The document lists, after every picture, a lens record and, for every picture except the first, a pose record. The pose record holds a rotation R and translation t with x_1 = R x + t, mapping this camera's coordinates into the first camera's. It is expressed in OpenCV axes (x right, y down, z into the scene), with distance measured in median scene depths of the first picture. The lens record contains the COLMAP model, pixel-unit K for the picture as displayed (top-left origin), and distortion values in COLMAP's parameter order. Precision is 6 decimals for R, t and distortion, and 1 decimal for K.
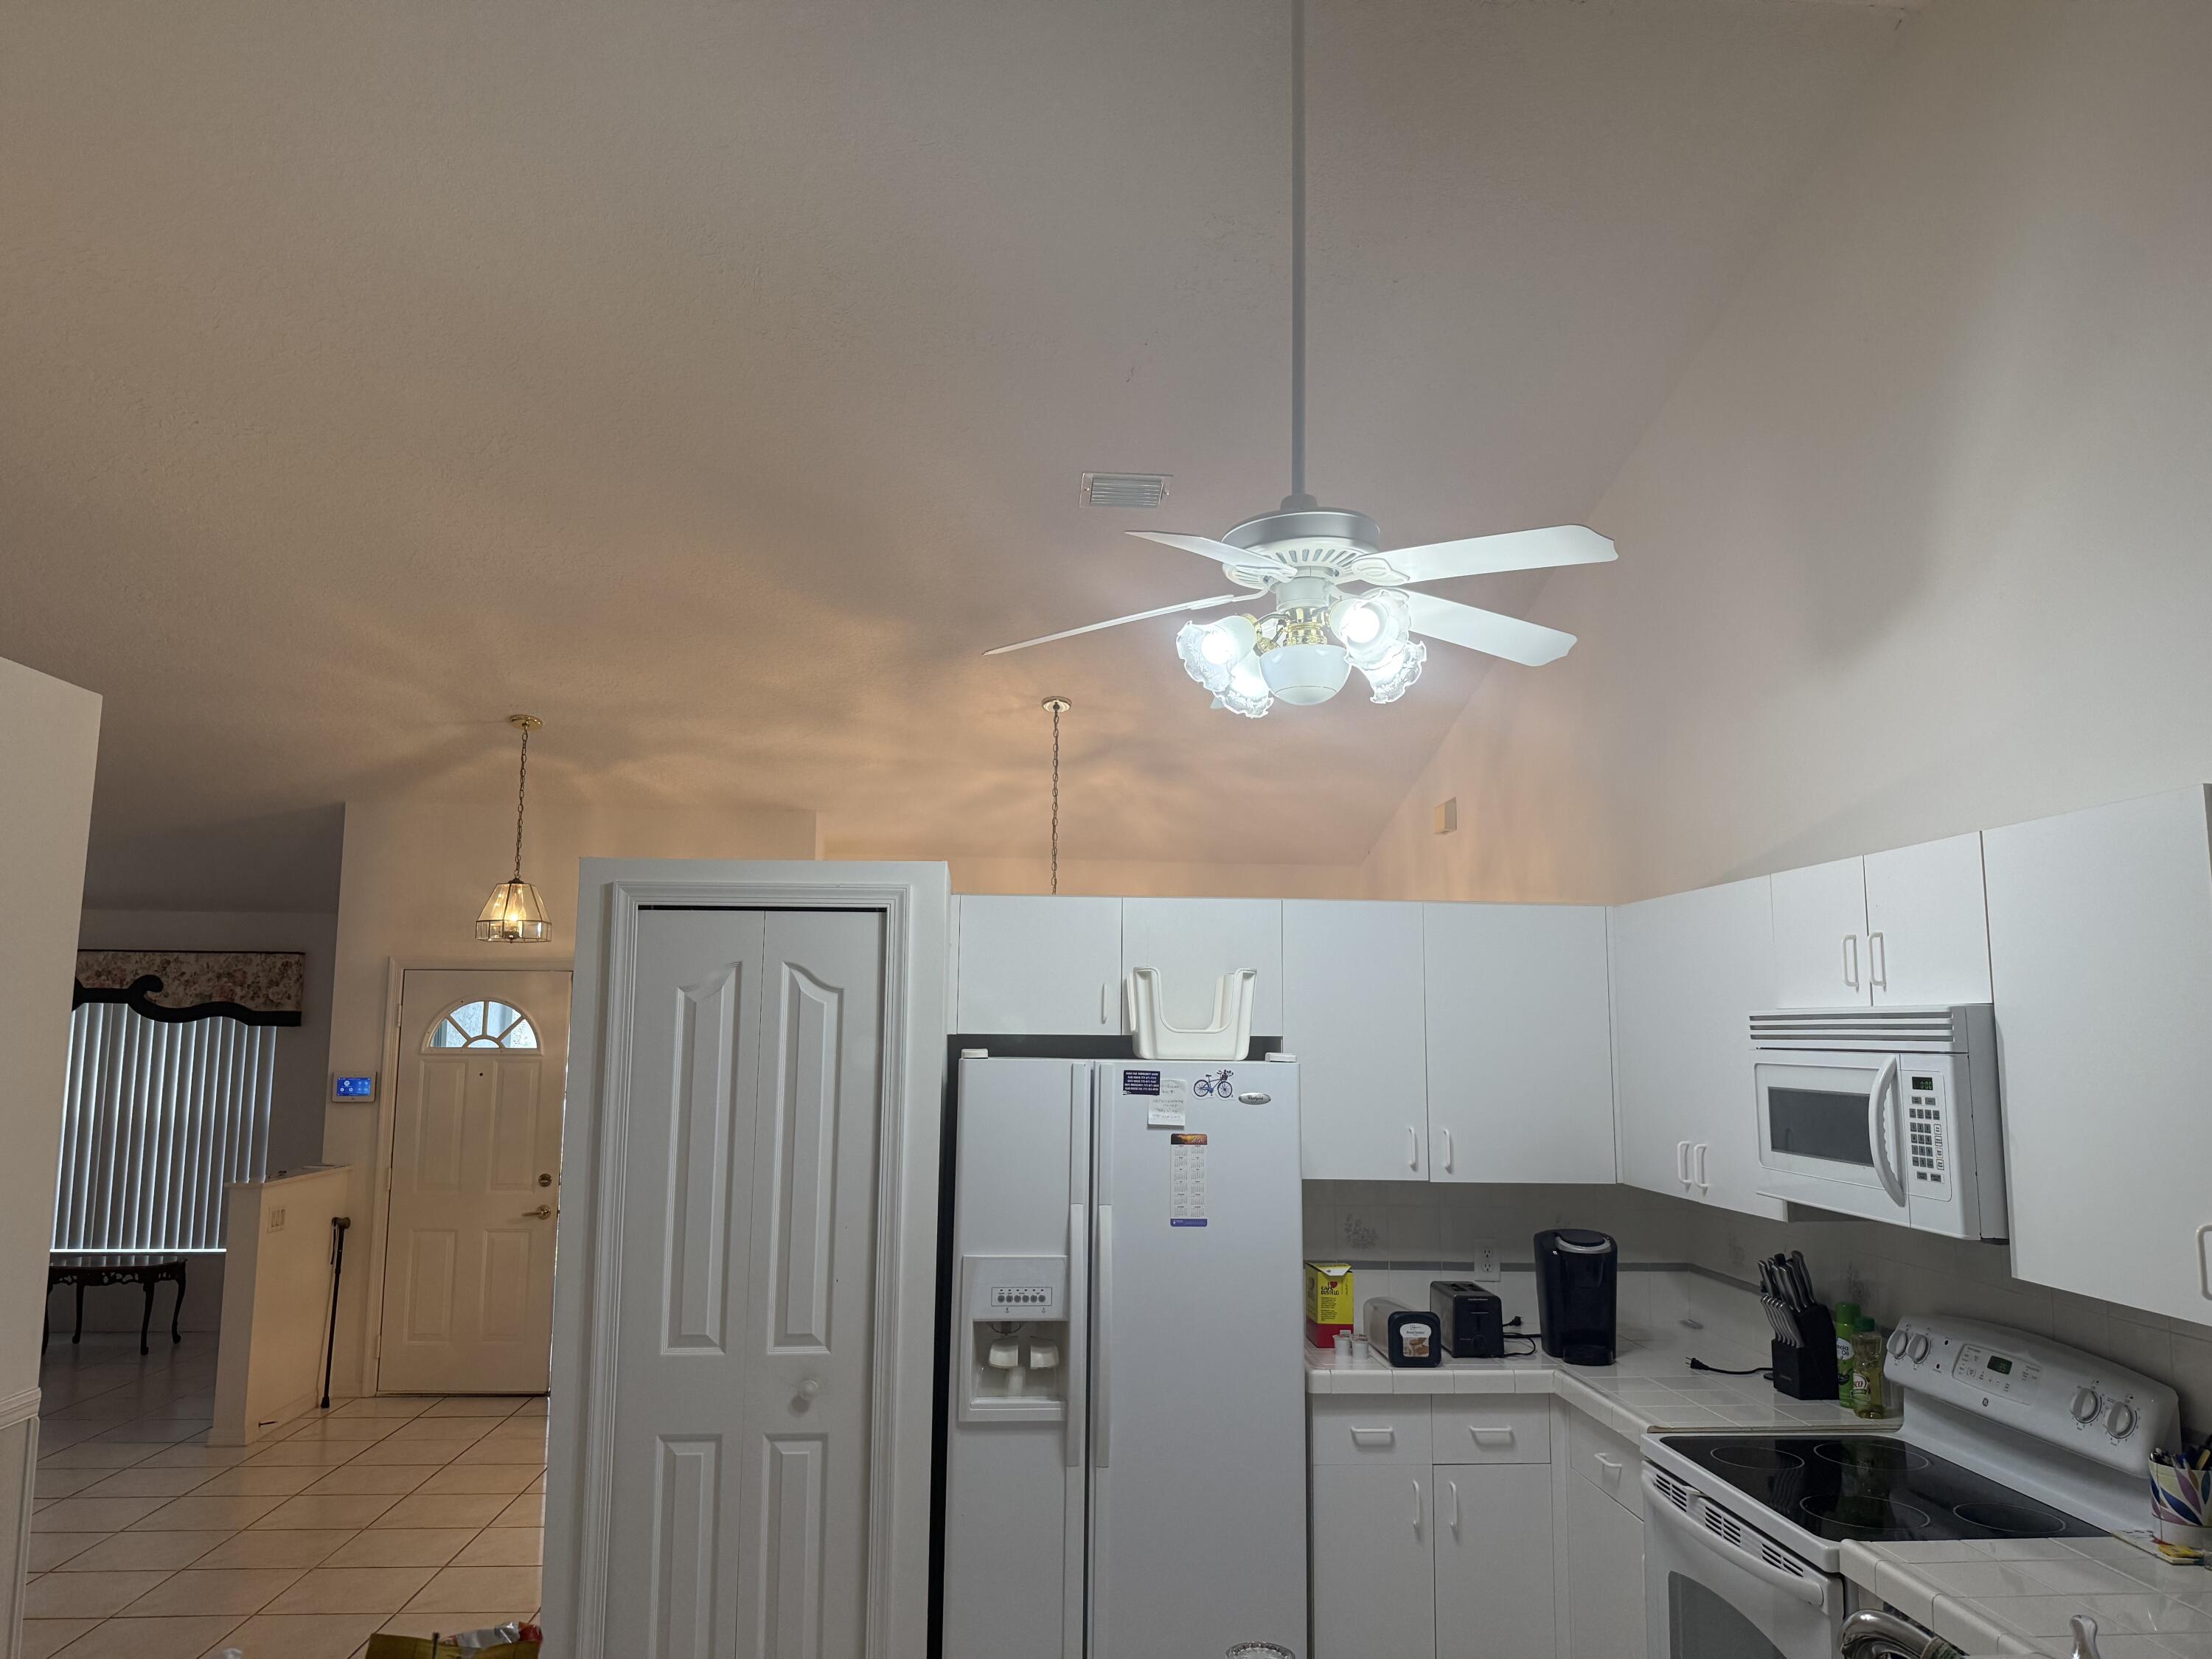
lens RADIAL K [[1623.9, 0, 1106.0], [0, 1623.9, 829.5], [0, 0, 1]] dist [0.078691, -0.082271]
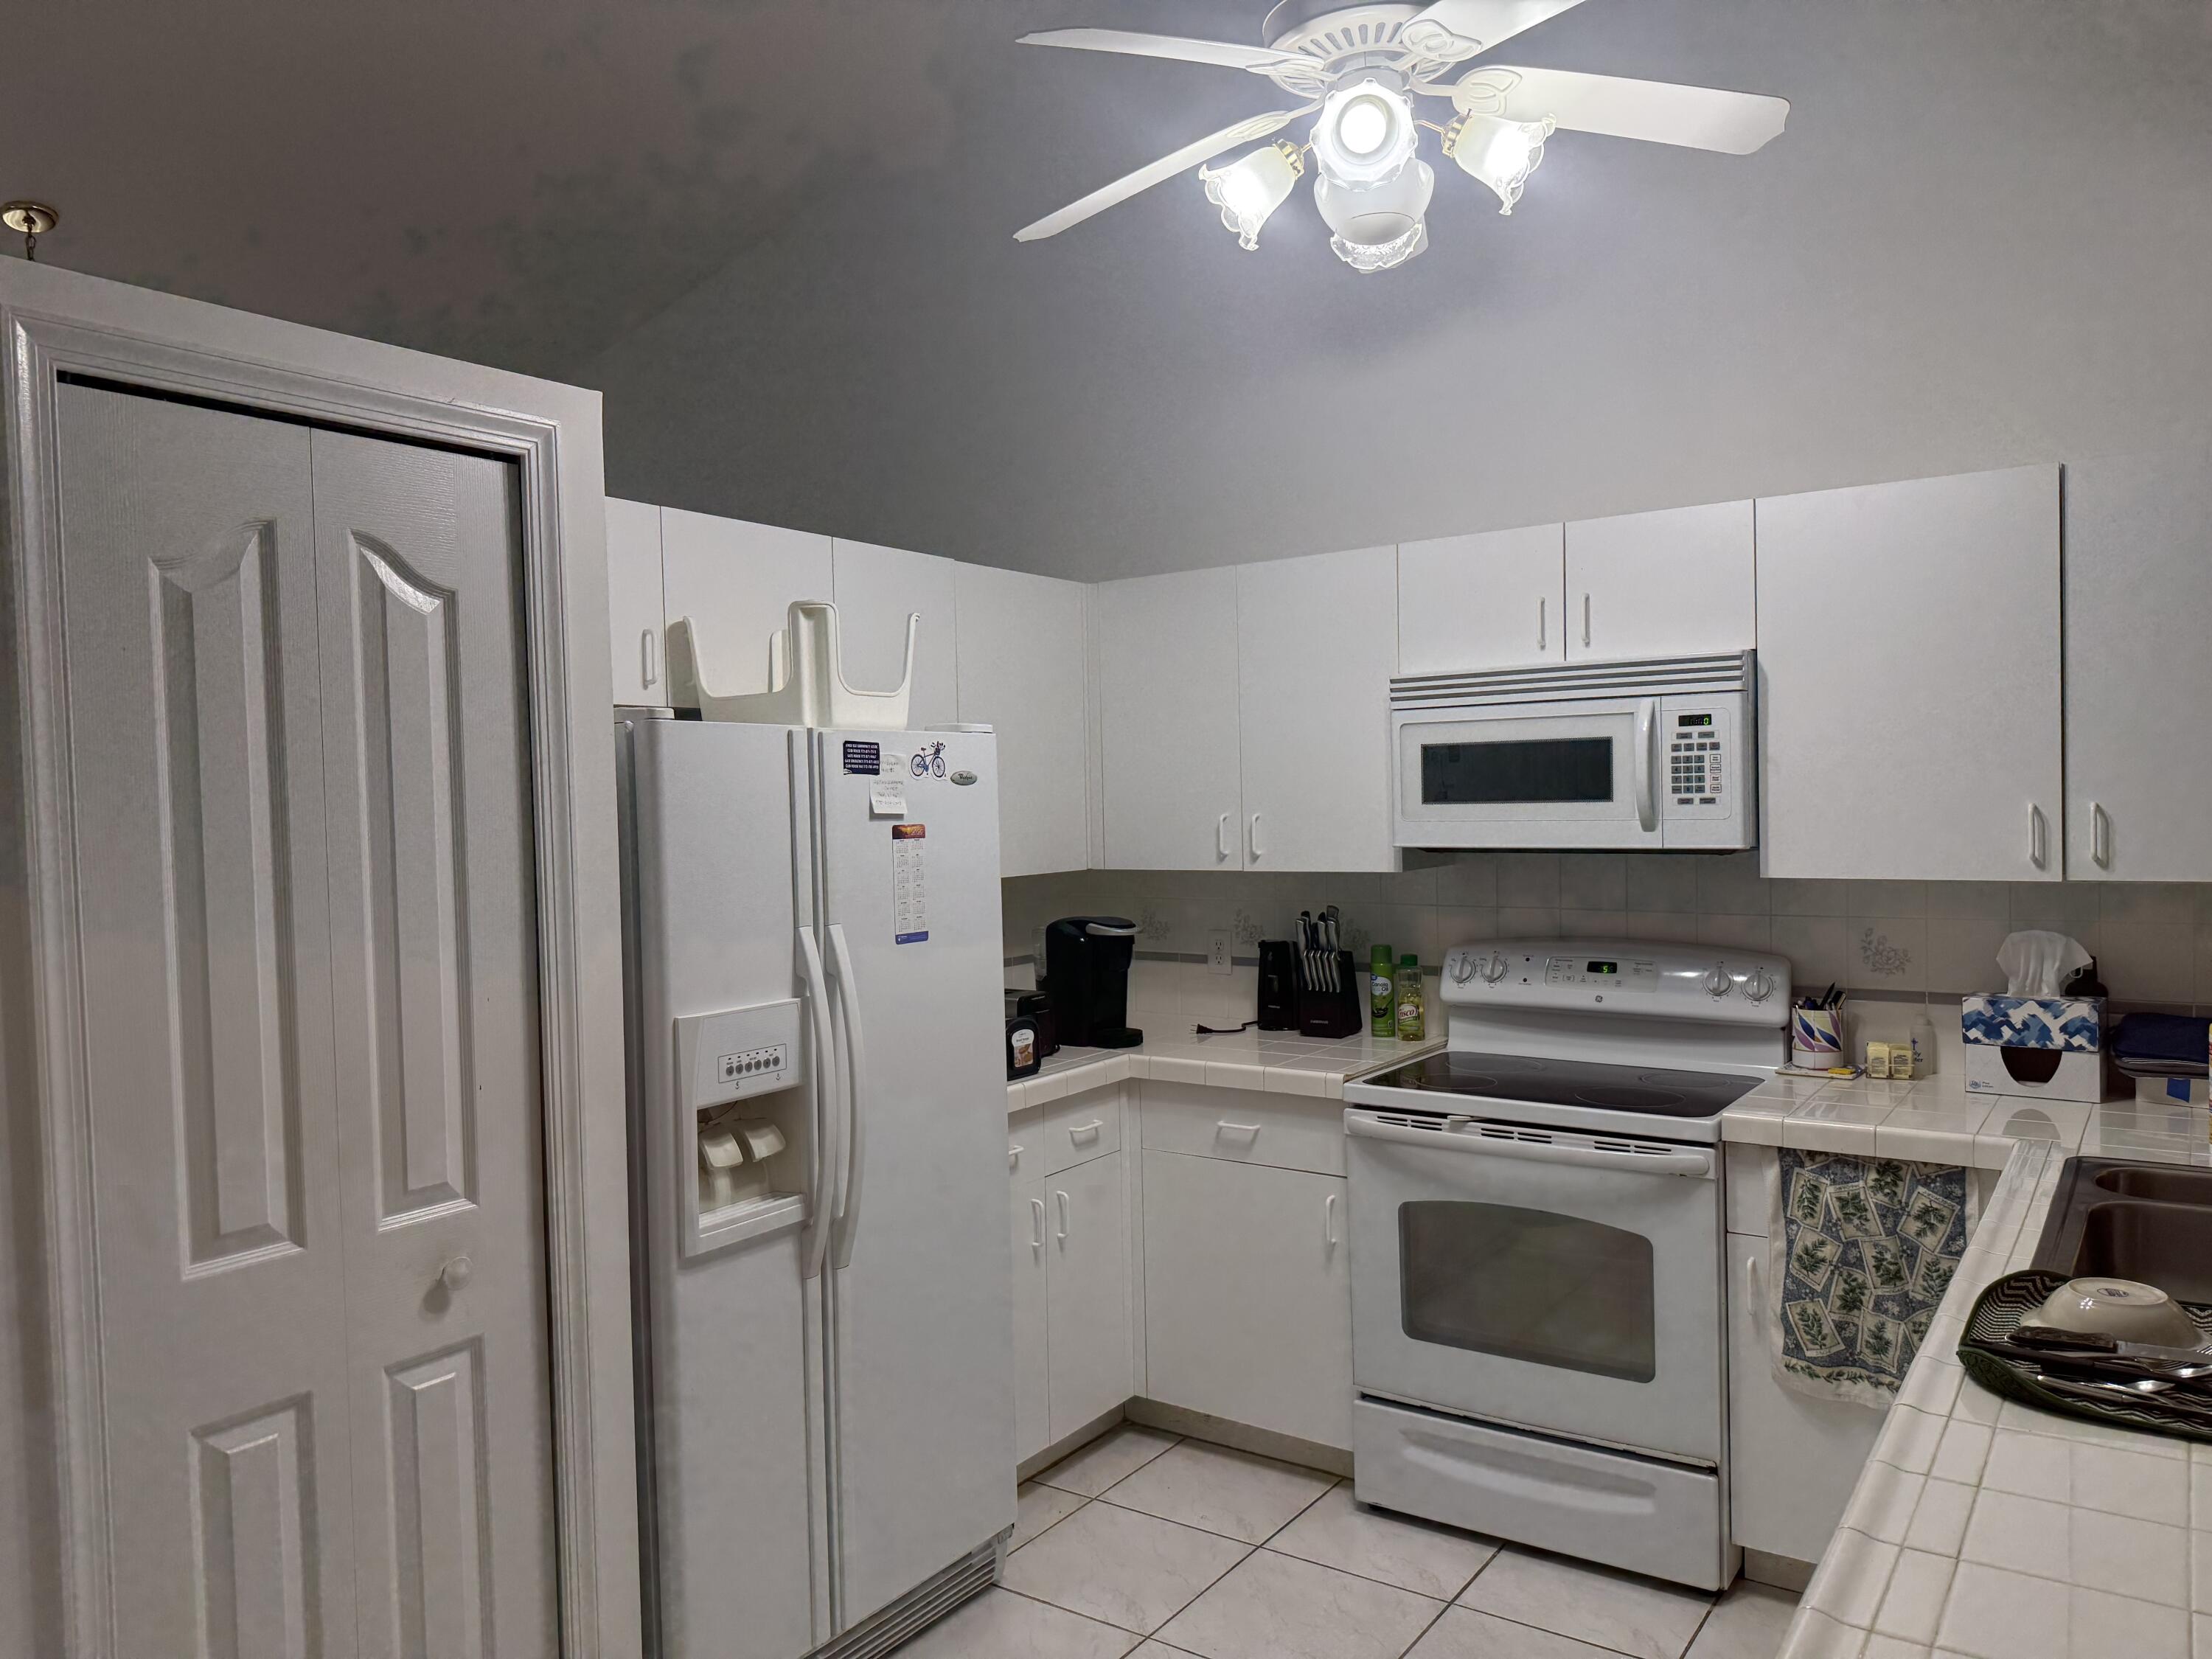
lens RADIAL K [[1507.2, 0, 1101.9], [0, 1507.2, 842.0], [0, 0, 1]] dist [0.063236, -0.069884]
pose [[0.639714, -0.043672, 0.767371, -0.443942], [-0.063555, 0.991960, 0.109436, 0.115591], [-0.765981, -0.118778, 0.631795, 0.499852]]
